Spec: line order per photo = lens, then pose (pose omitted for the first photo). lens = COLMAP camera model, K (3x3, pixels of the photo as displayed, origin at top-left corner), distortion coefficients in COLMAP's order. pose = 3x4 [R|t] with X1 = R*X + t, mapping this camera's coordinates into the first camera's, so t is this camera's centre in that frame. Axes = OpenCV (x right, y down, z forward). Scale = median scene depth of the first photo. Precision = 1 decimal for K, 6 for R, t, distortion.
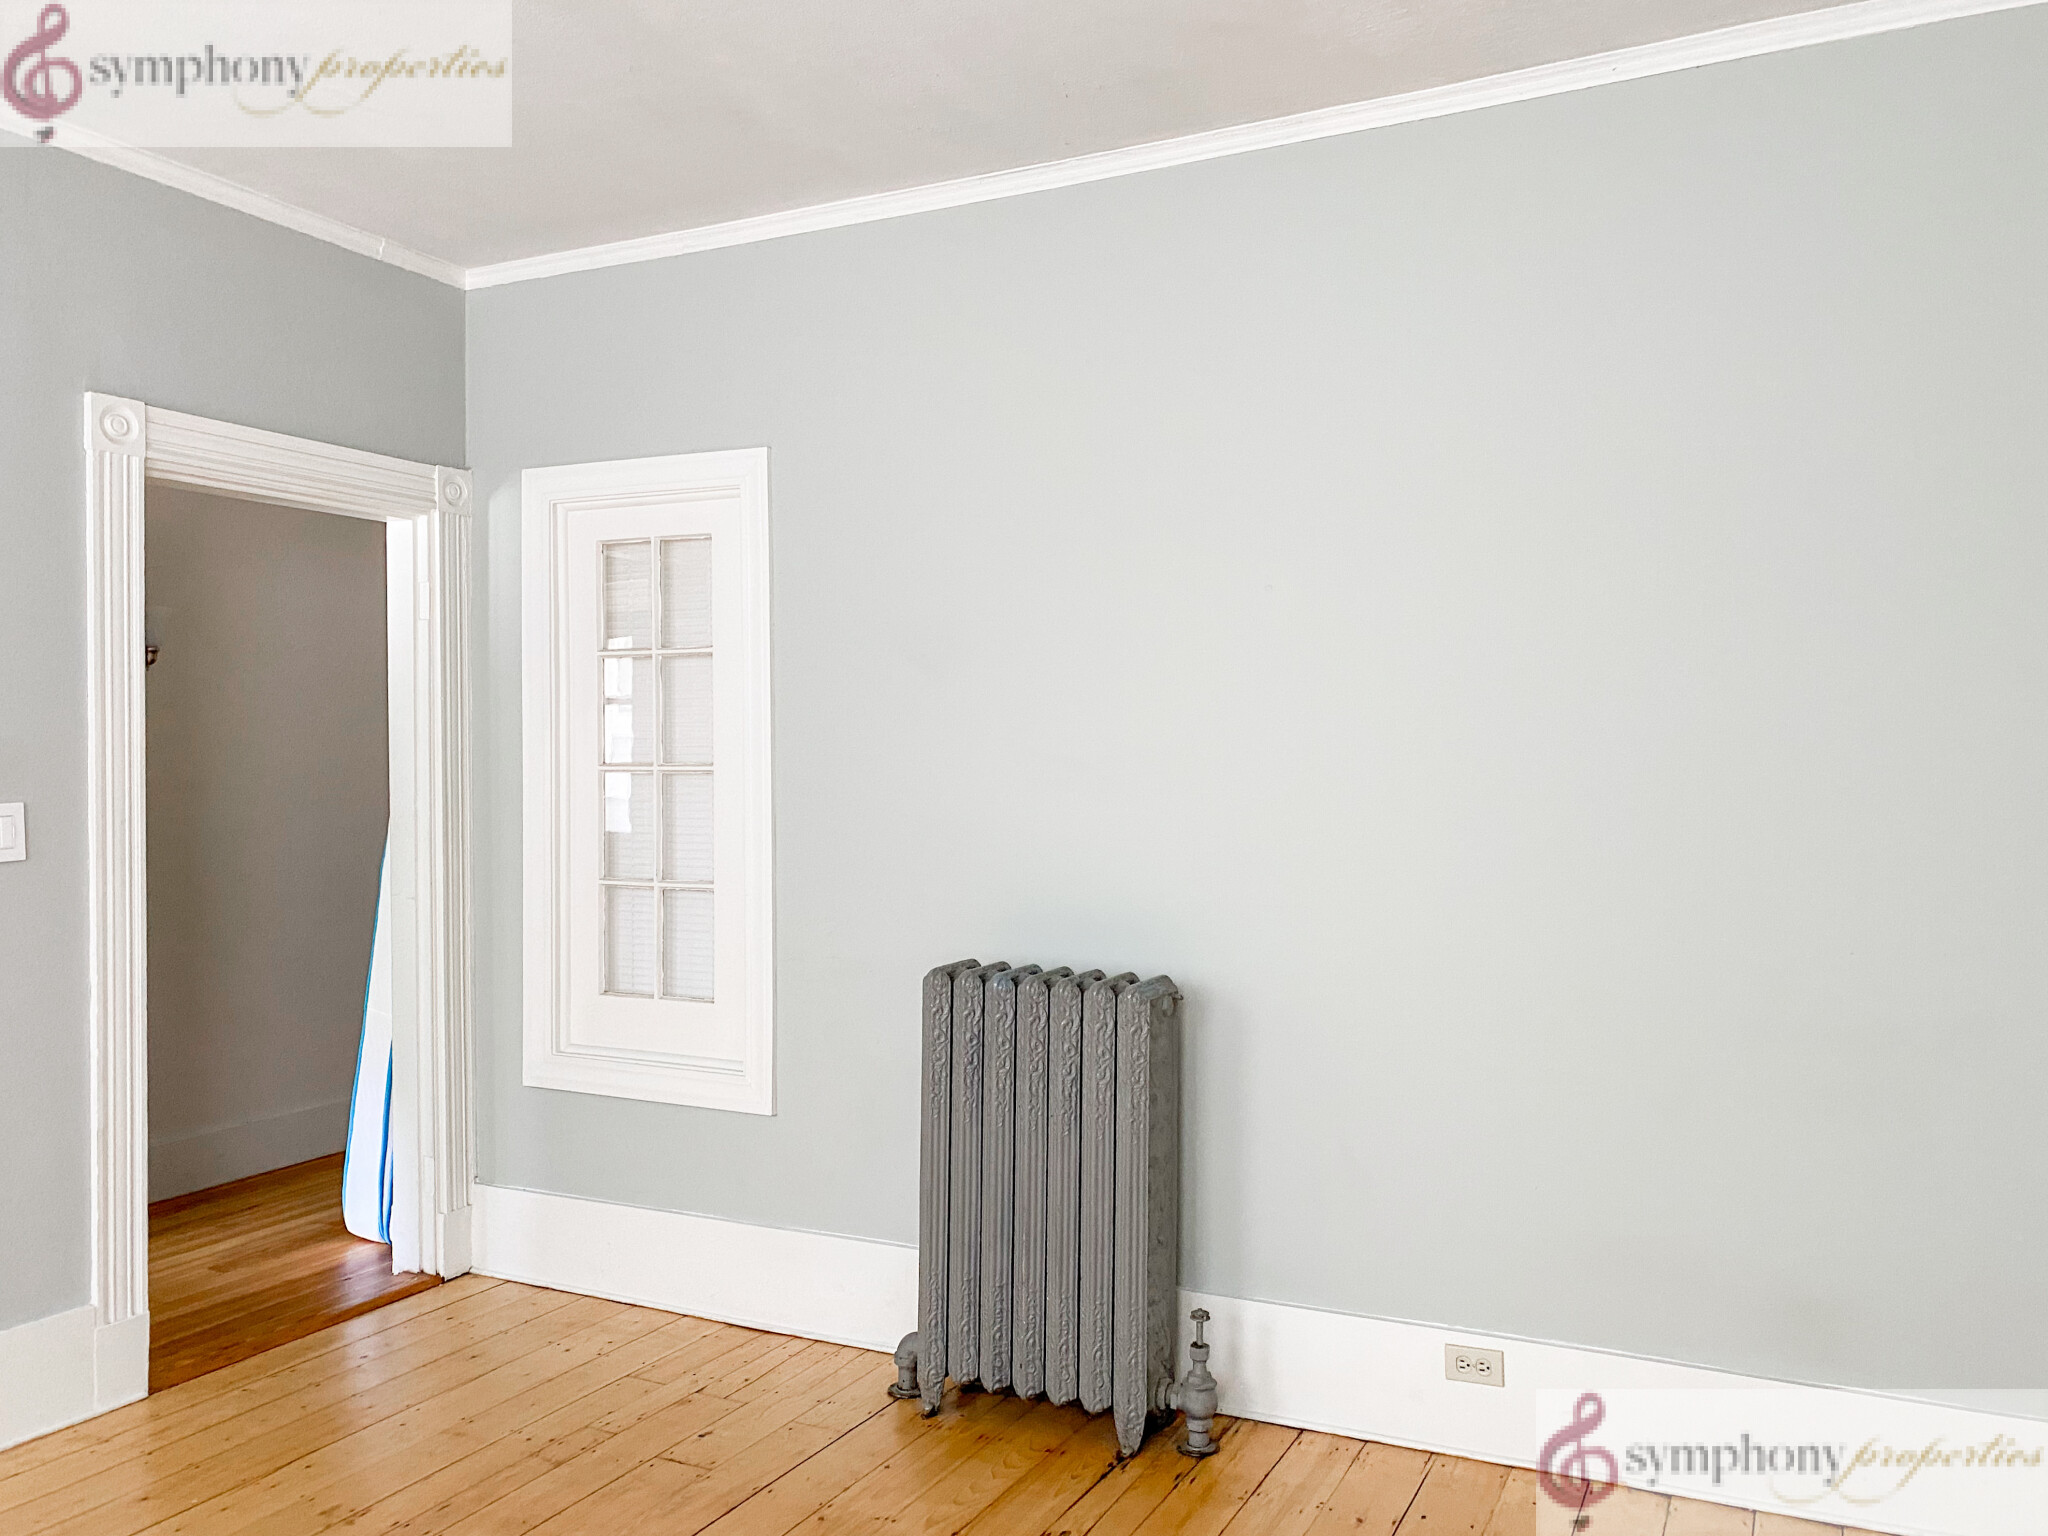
lens RADIAL K [[1589.5, 0, 1024.0], [0, 1589.5, 768.0], [0, 0, 1]] dist [0.190273, -0.476827]
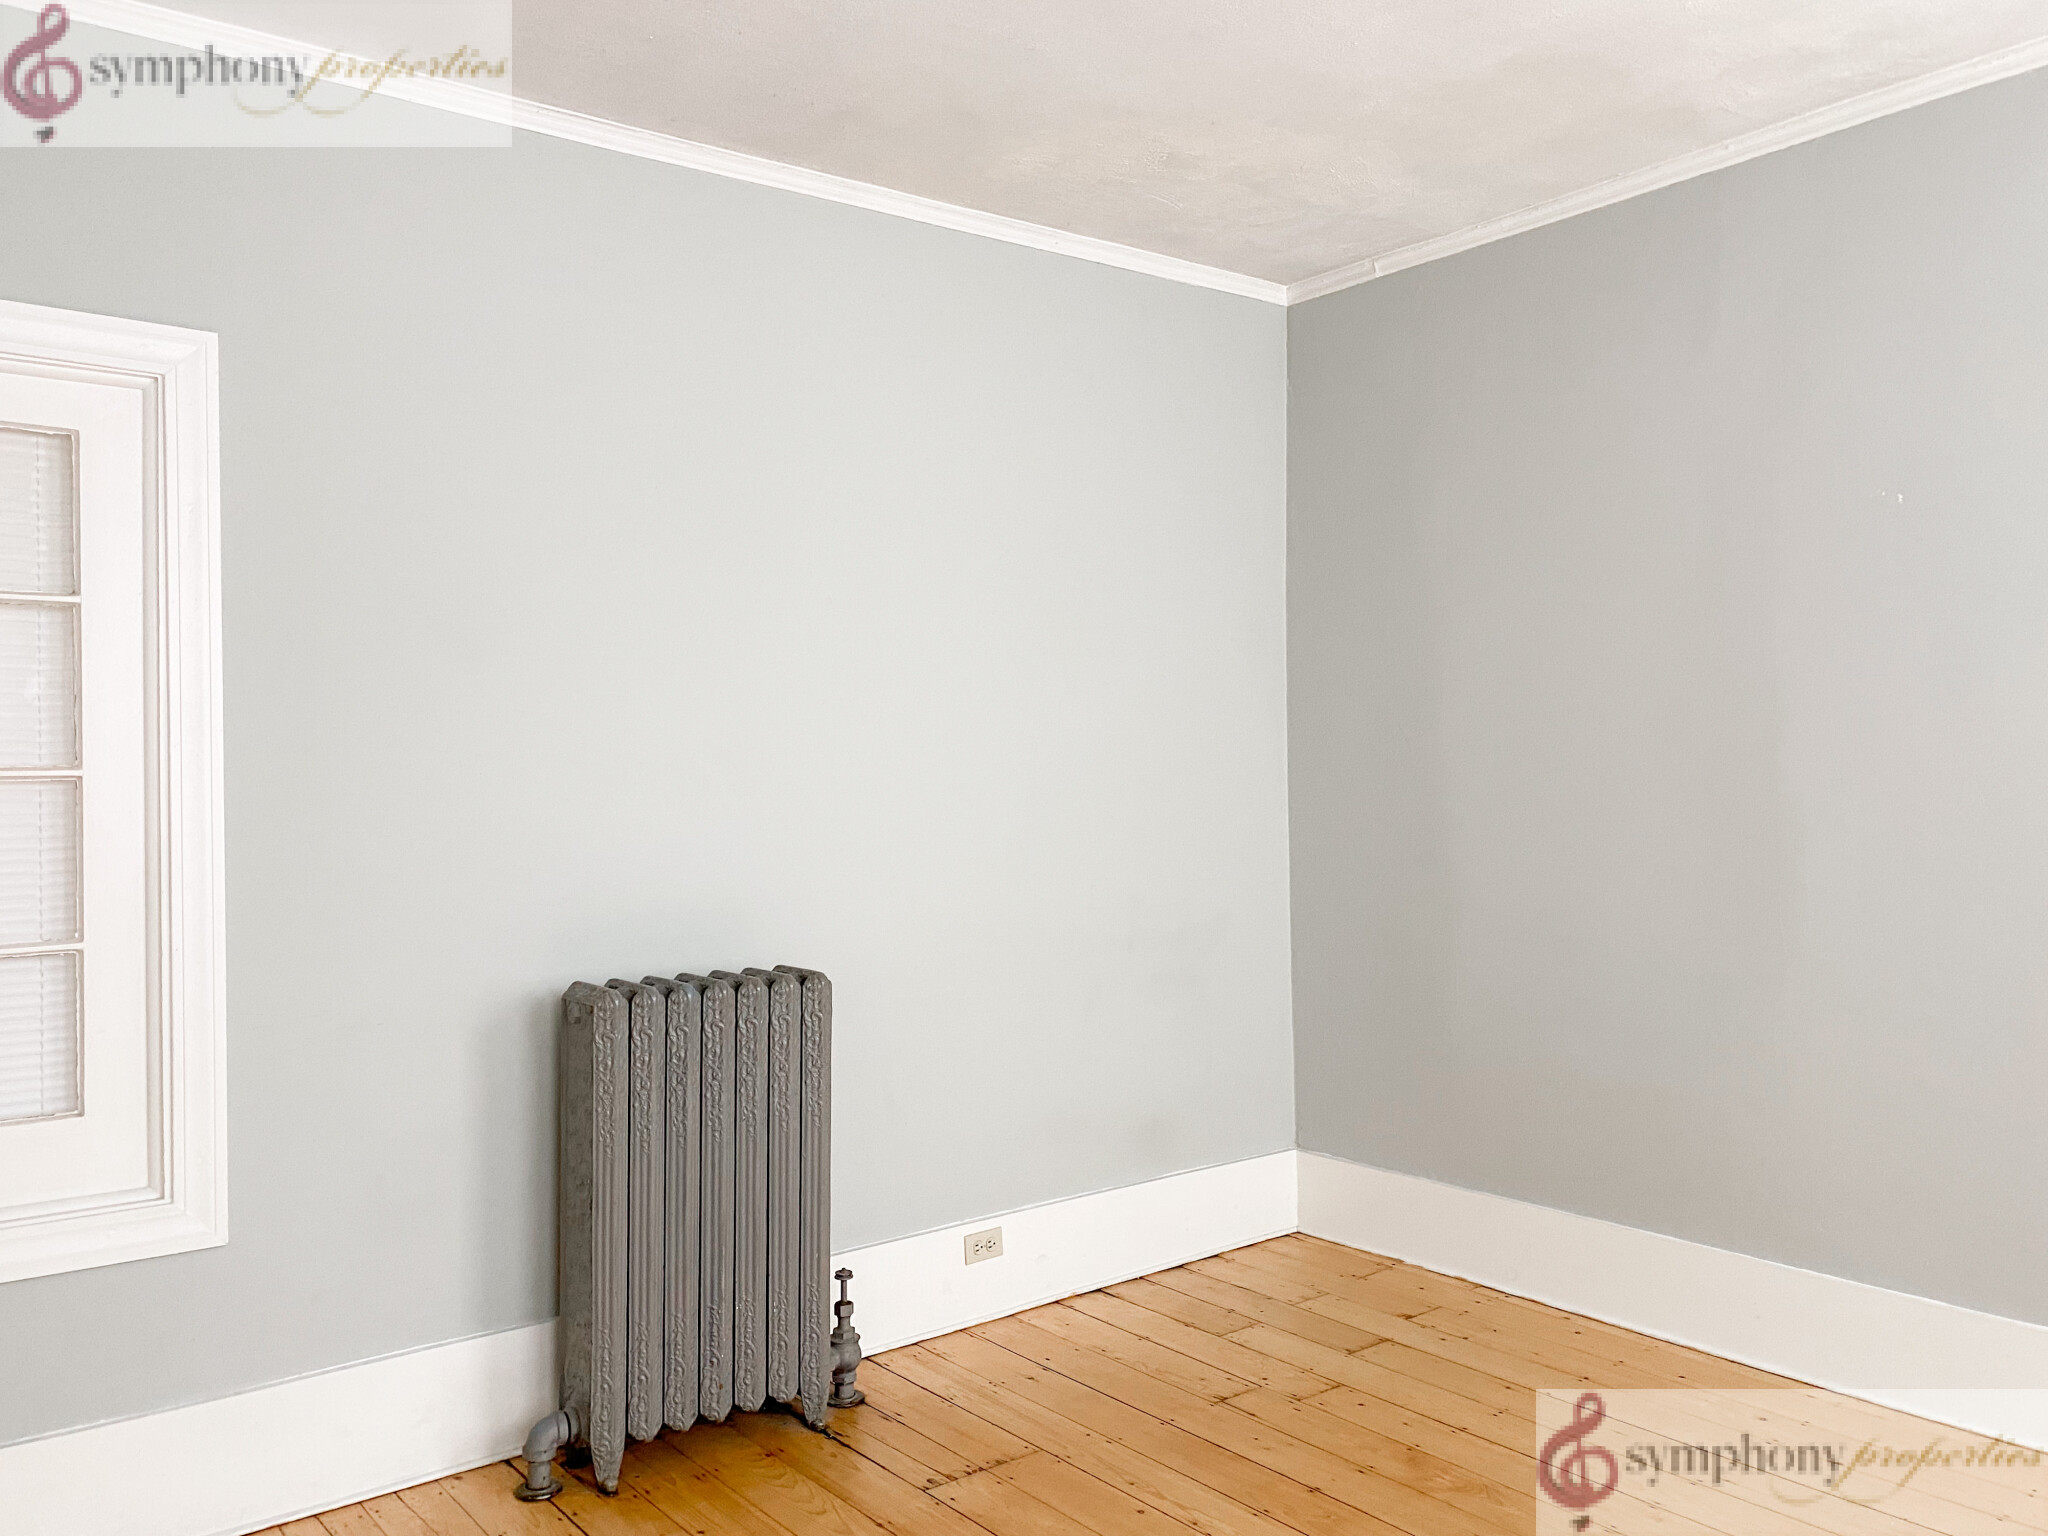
lens RADIAL K [[1603.0, 0, 1024.0], [0, 1603.0, 768.0], [0, 0, 1]] dist [0.059698, -0.037405]
pose [[0.440687, -0.003878, 0.897652, -0.780197], [0.013564, 0.999905, -0.002339, 0.006275], [-0.897558, 0.013207, 0.440698, 0.406265]]
